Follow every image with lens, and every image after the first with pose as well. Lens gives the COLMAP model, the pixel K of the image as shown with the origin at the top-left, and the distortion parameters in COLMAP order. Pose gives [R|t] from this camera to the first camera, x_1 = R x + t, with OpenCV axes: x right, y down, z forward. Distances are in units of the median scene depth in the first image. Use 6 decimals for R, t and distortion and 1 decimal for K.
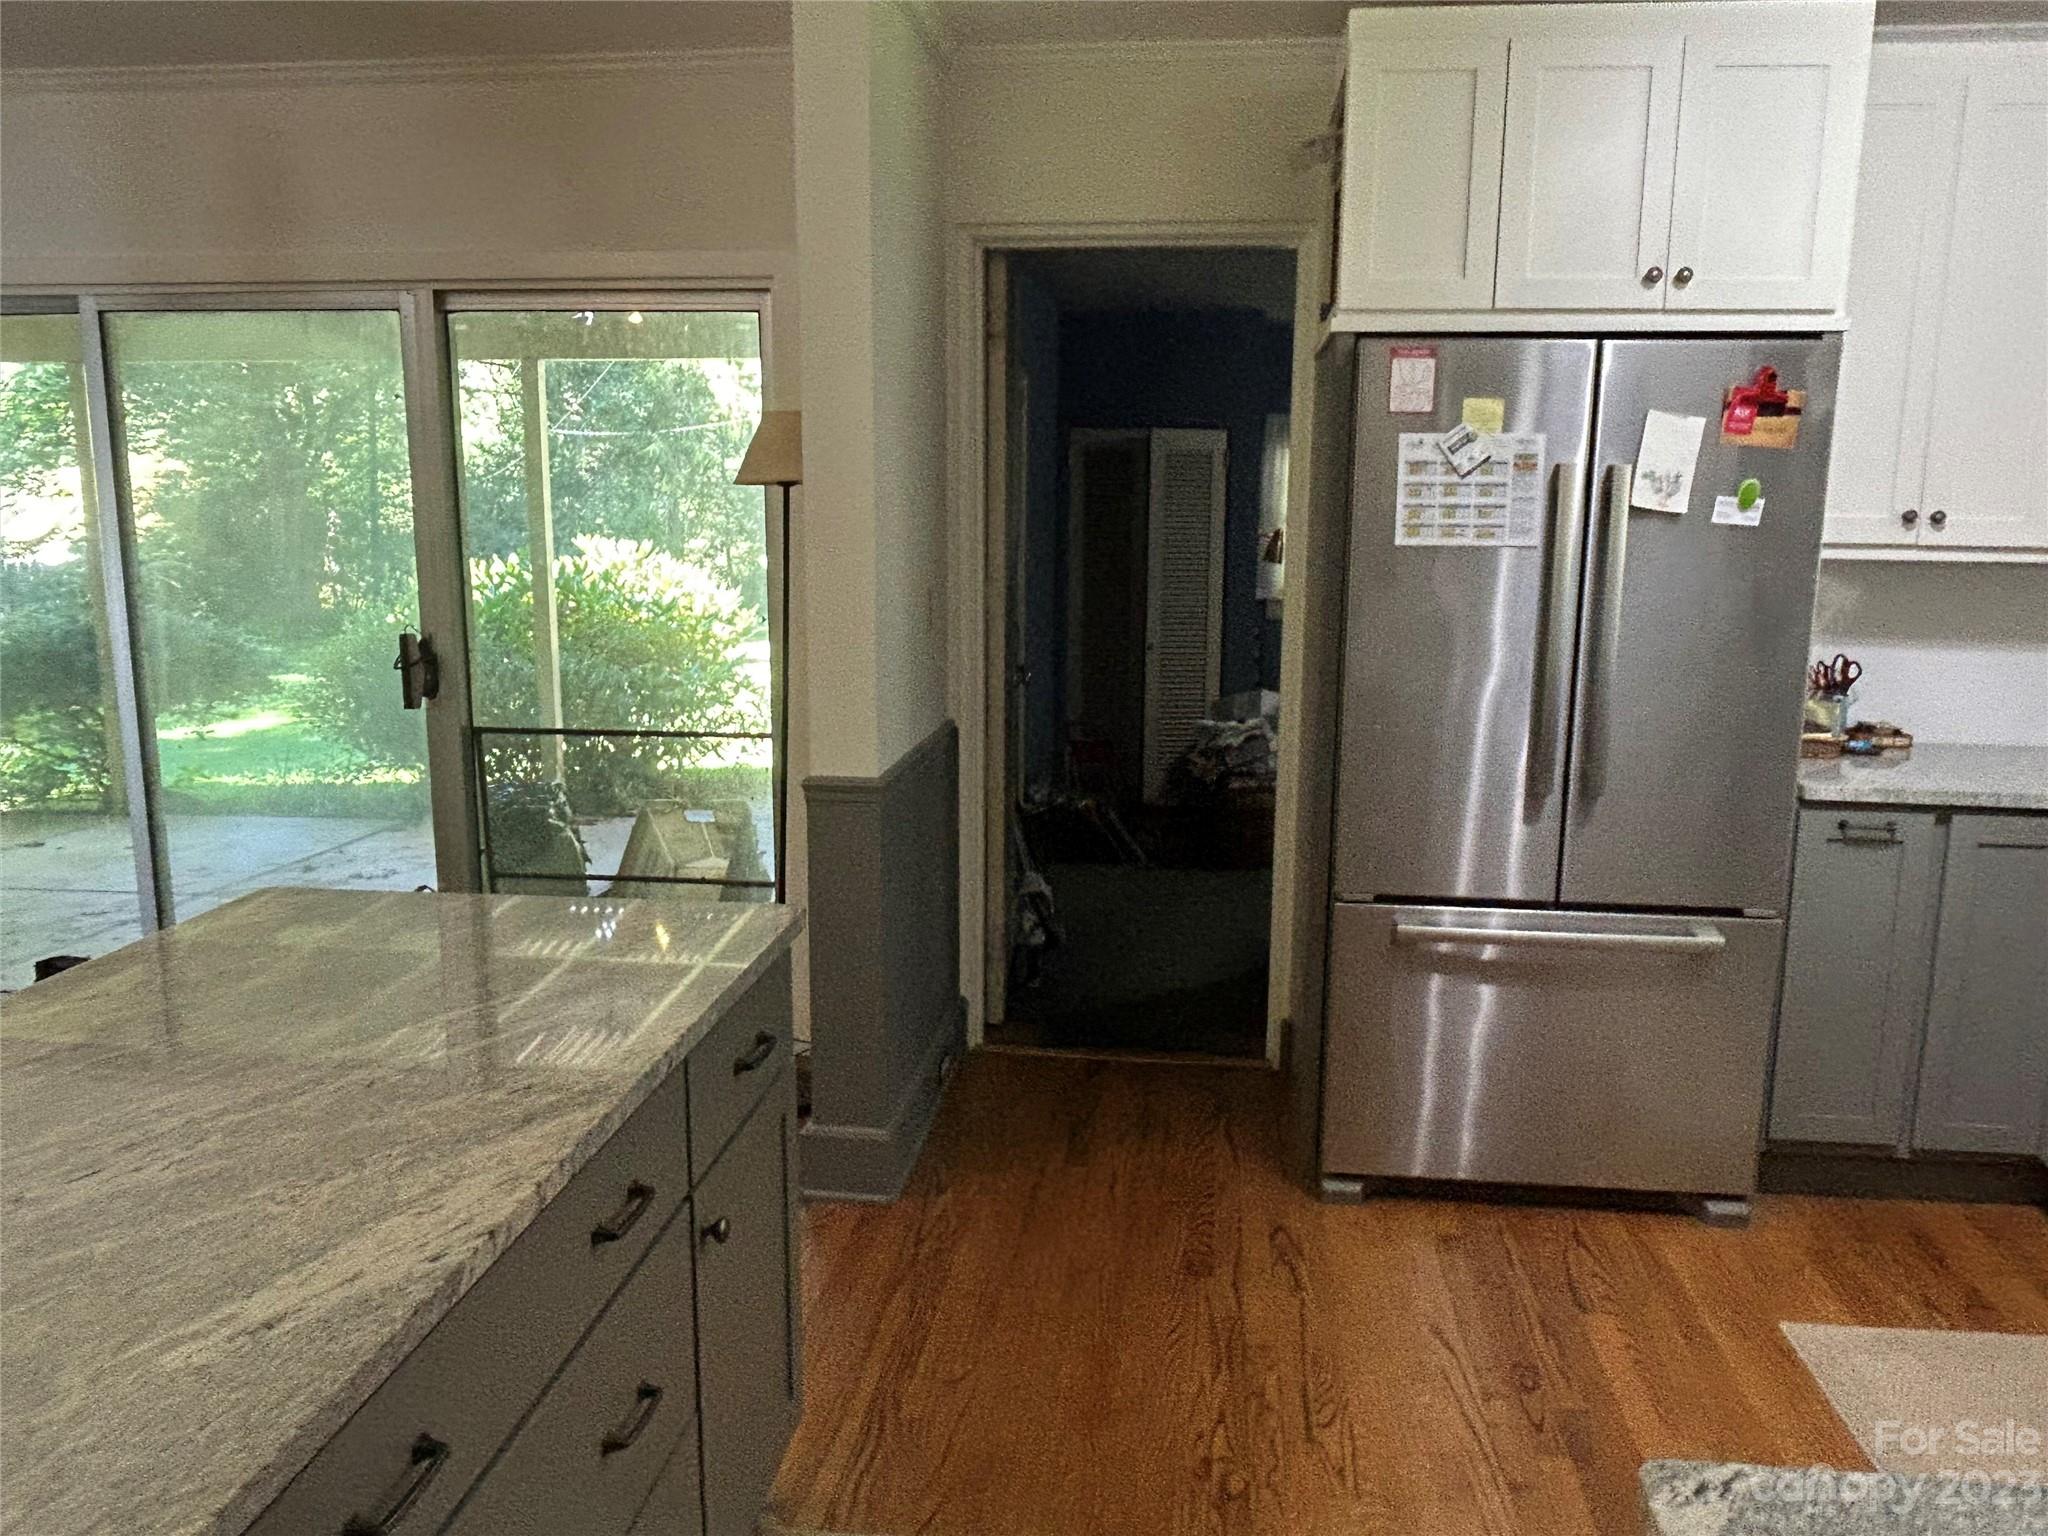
lens RADIAL K [[1488.5, 0, 1035.3], [0, 1488.5, 765.9], [0, 0, 1]] dist [-0.000048, -0.005573]
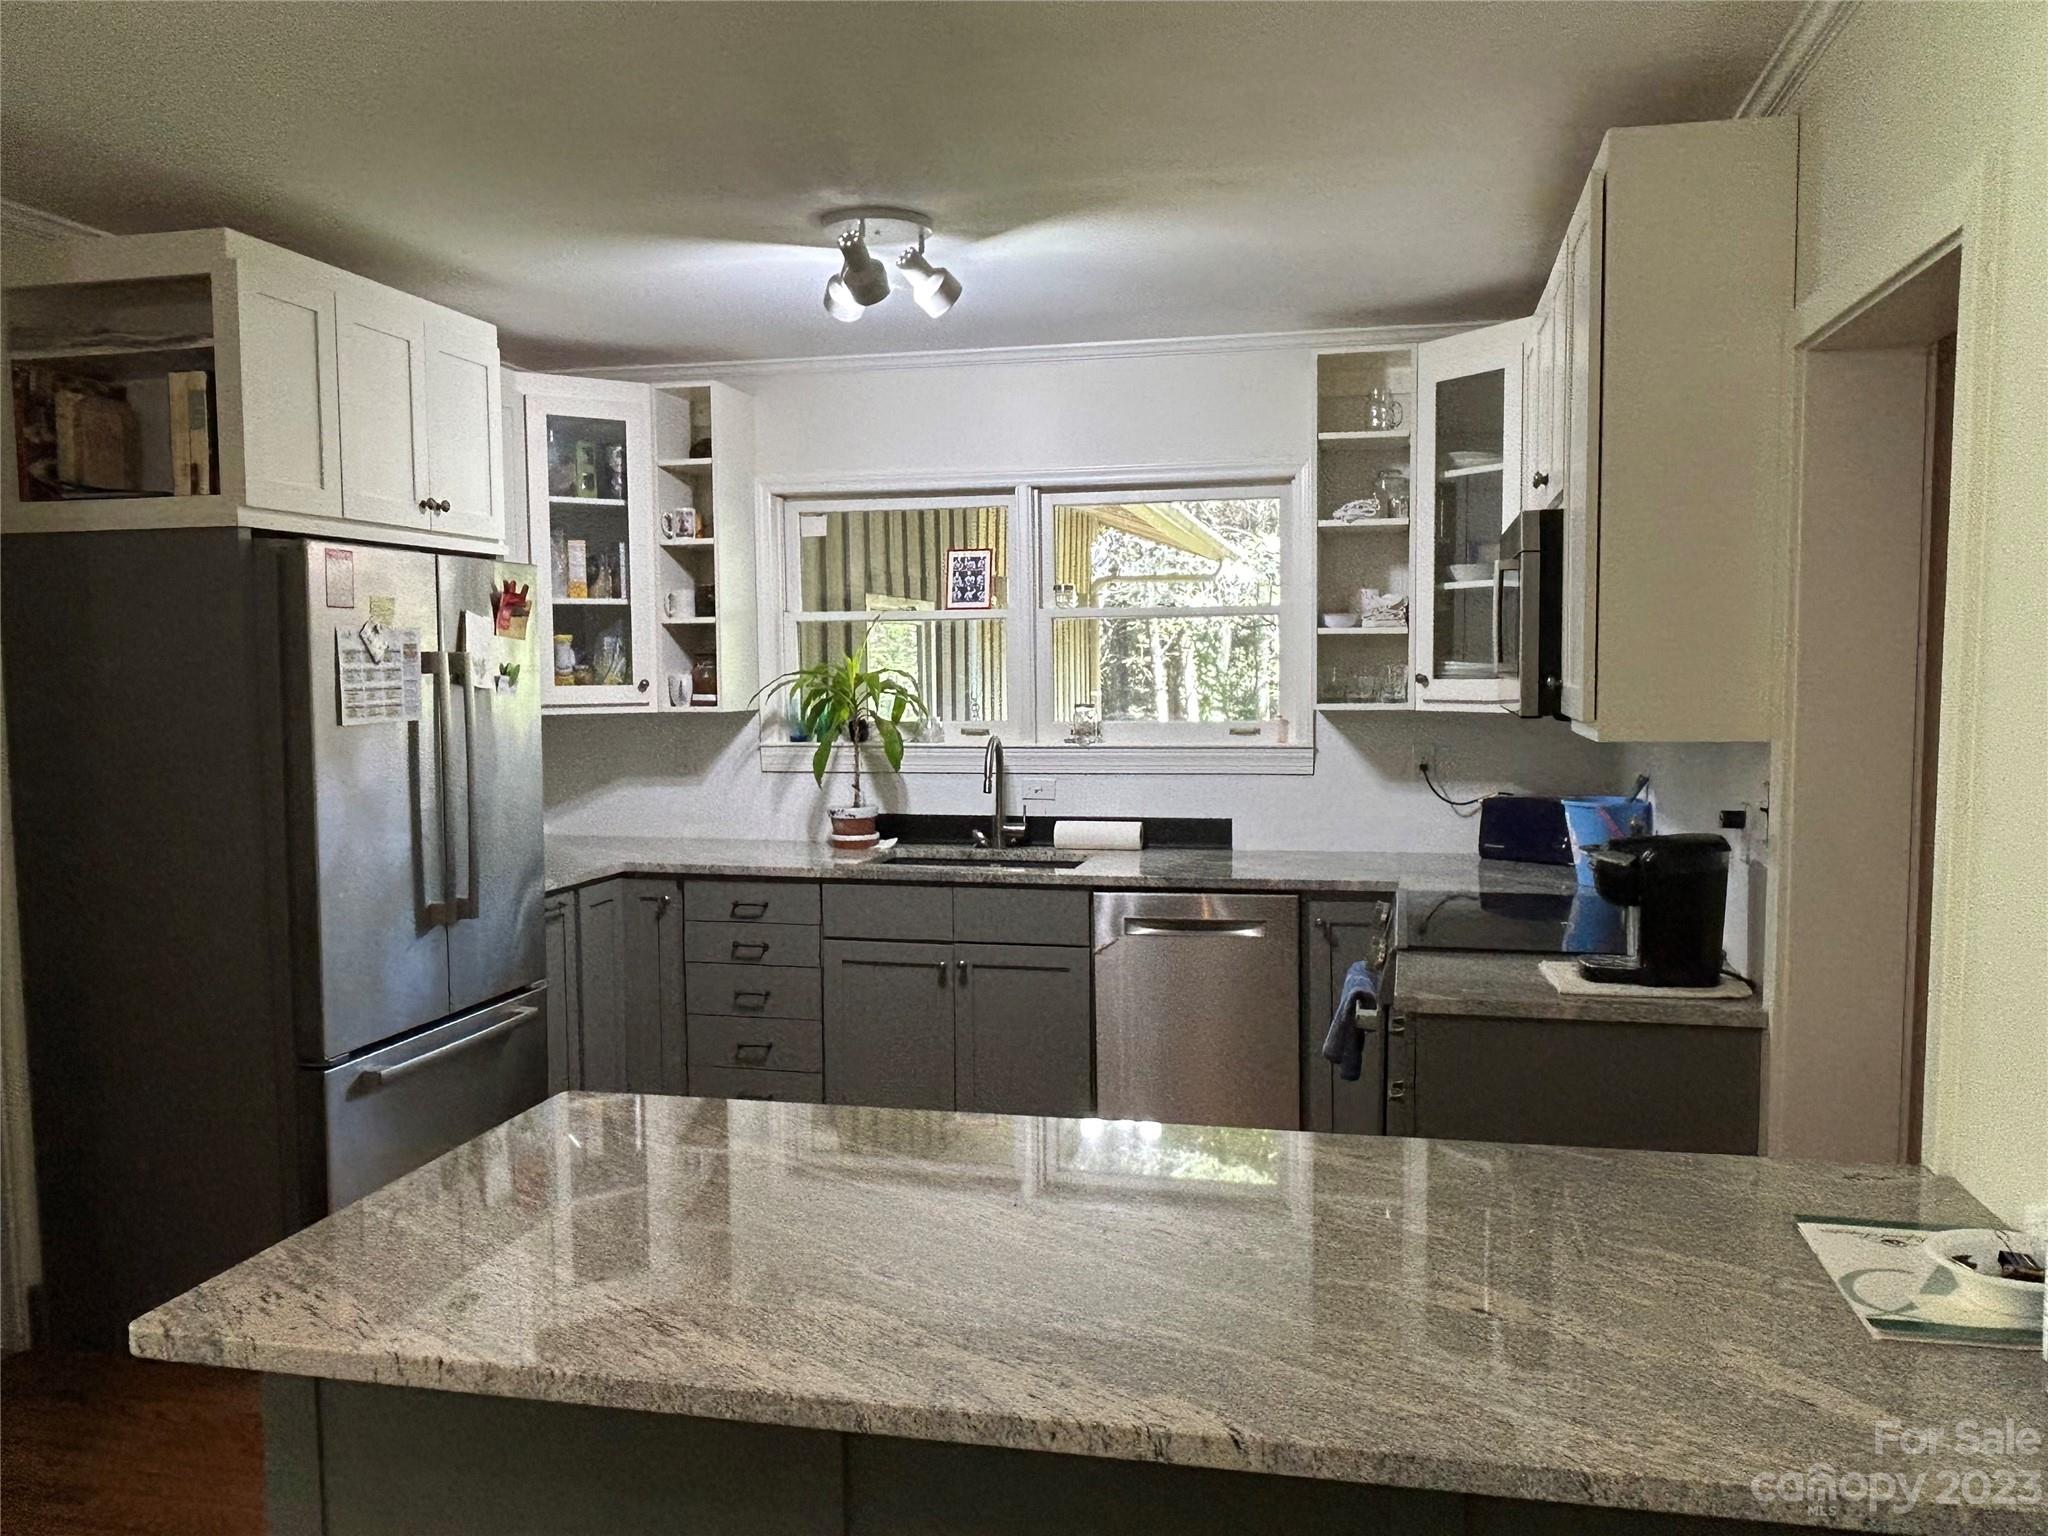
lens RADIAL K [[1488.5, 0, 1033.0], [0, 1488.5, 773.9], [0, 0, 1]] dist [-0.000048, -0.005573]
pose [[0.143982, -0.085035, 0.985920, -0.774024], [0.180929, 0.981769, 0.058255, -0.086121], [-0.972900, 0.169994, 0.156743, 0.342591]]
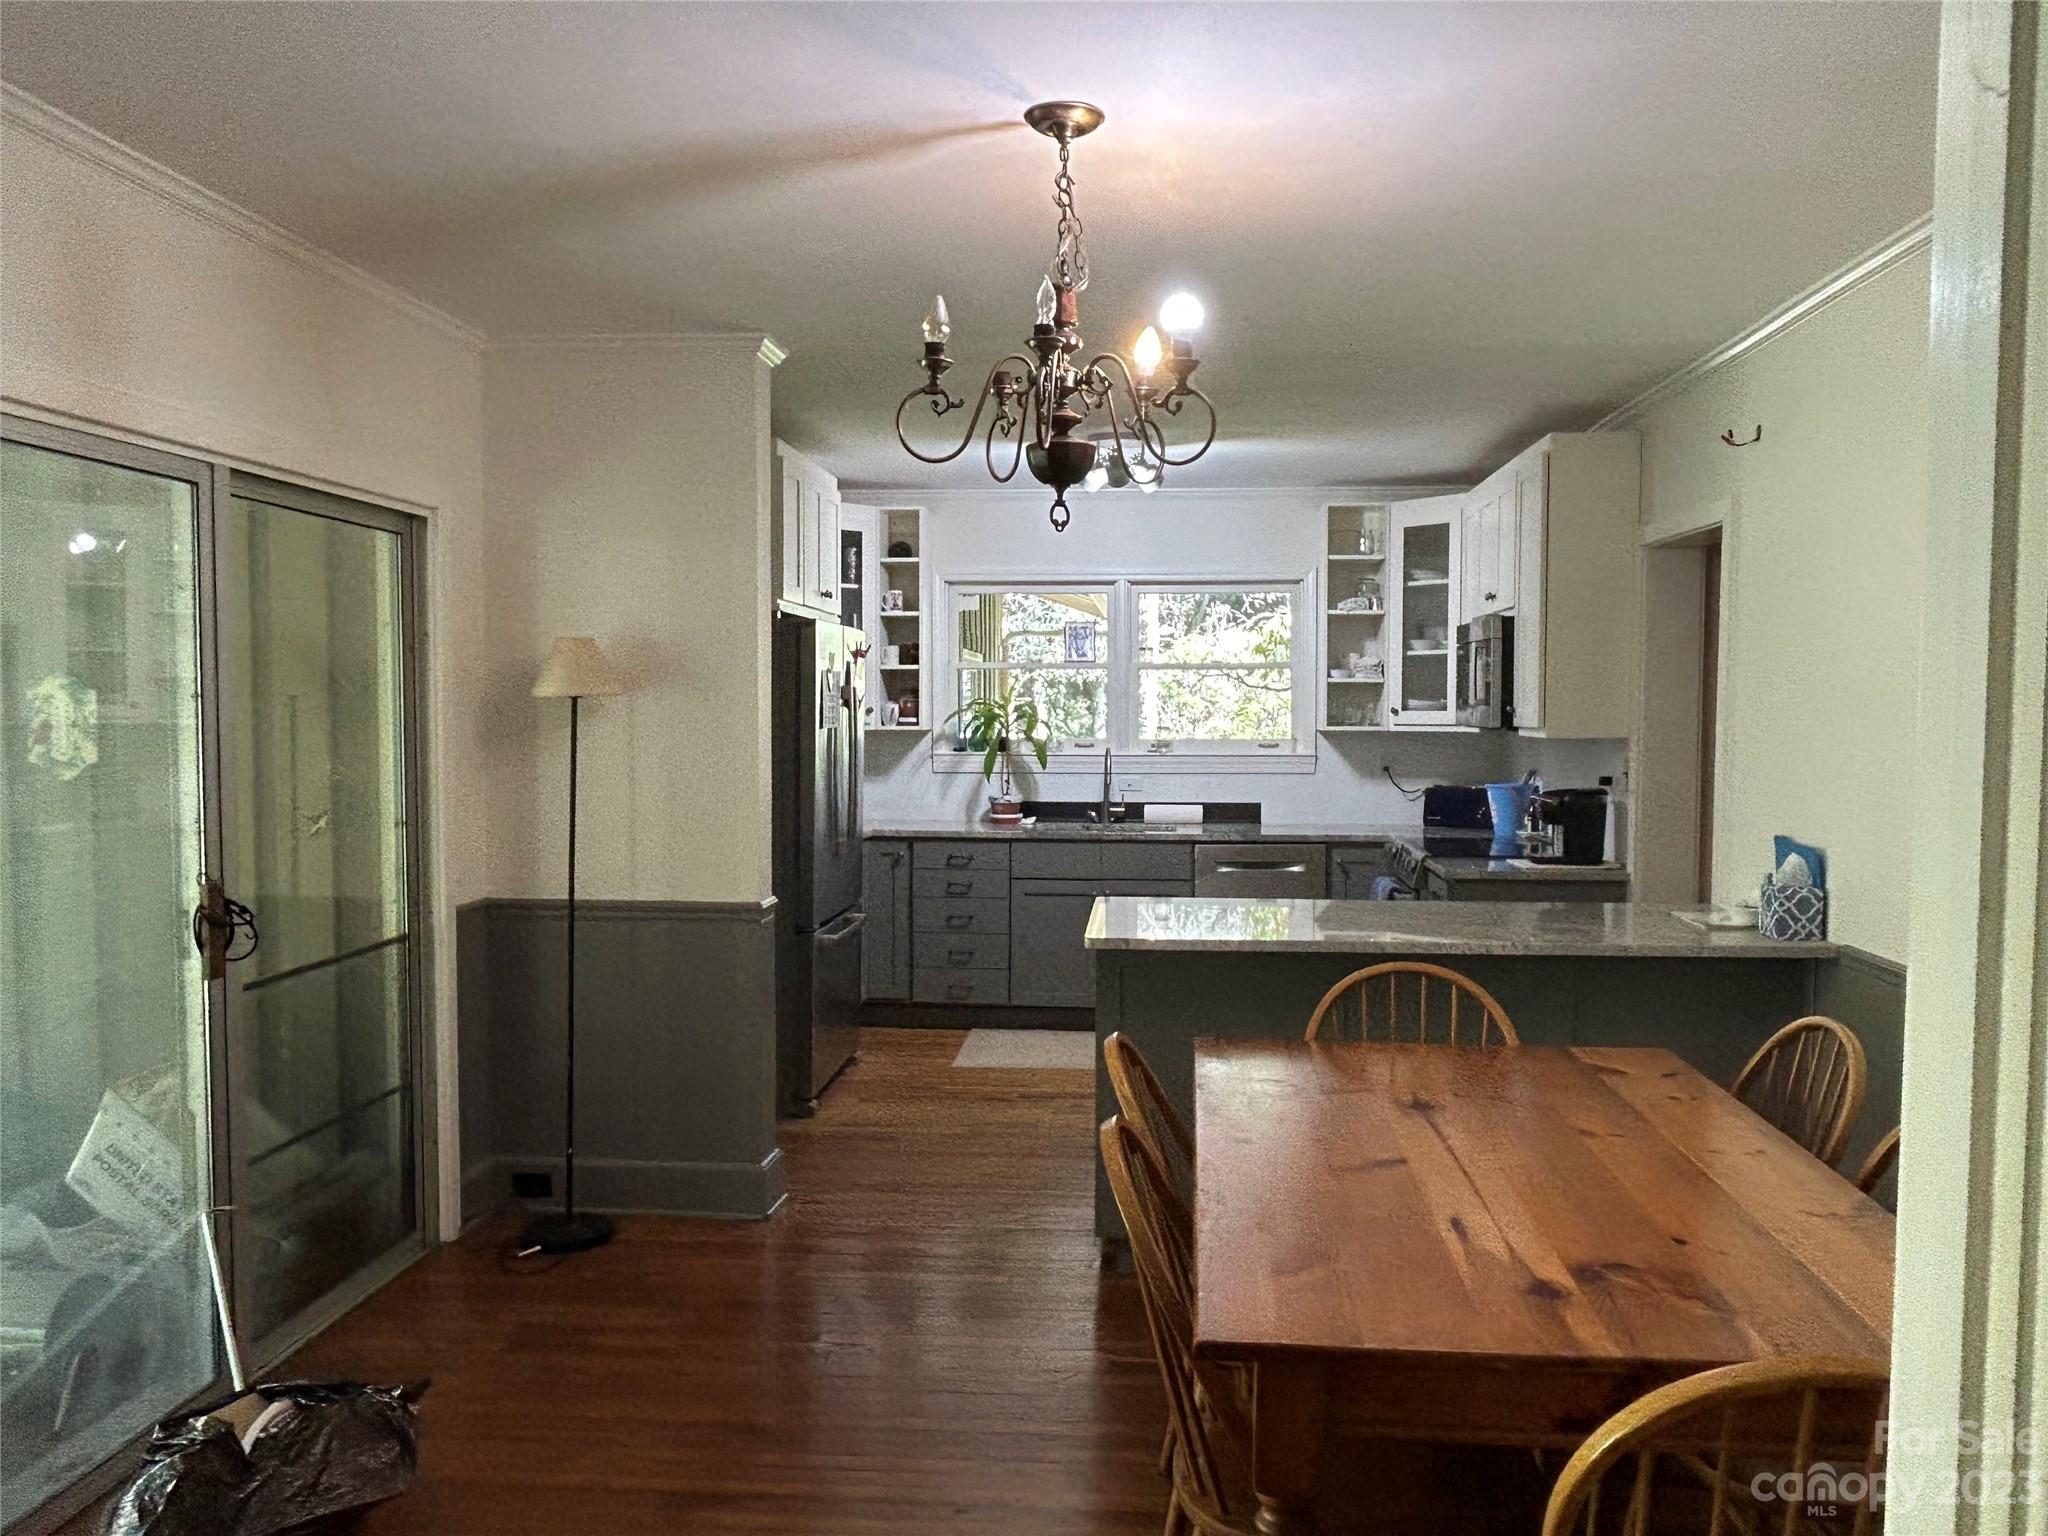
lens RADIAL K [[1488.5, 0, 1025.9], [0, 1488.5, 766.2], [0, 0, 1]] dist [-0.000048, -0.005573]
pose [[0.004414, -0.048954, 0.998791, -1.437139], [0.171626, 0.984018, 0.047471, -0.135131], [-0.985152, 0.171209, 0.012745, 0.658904]]
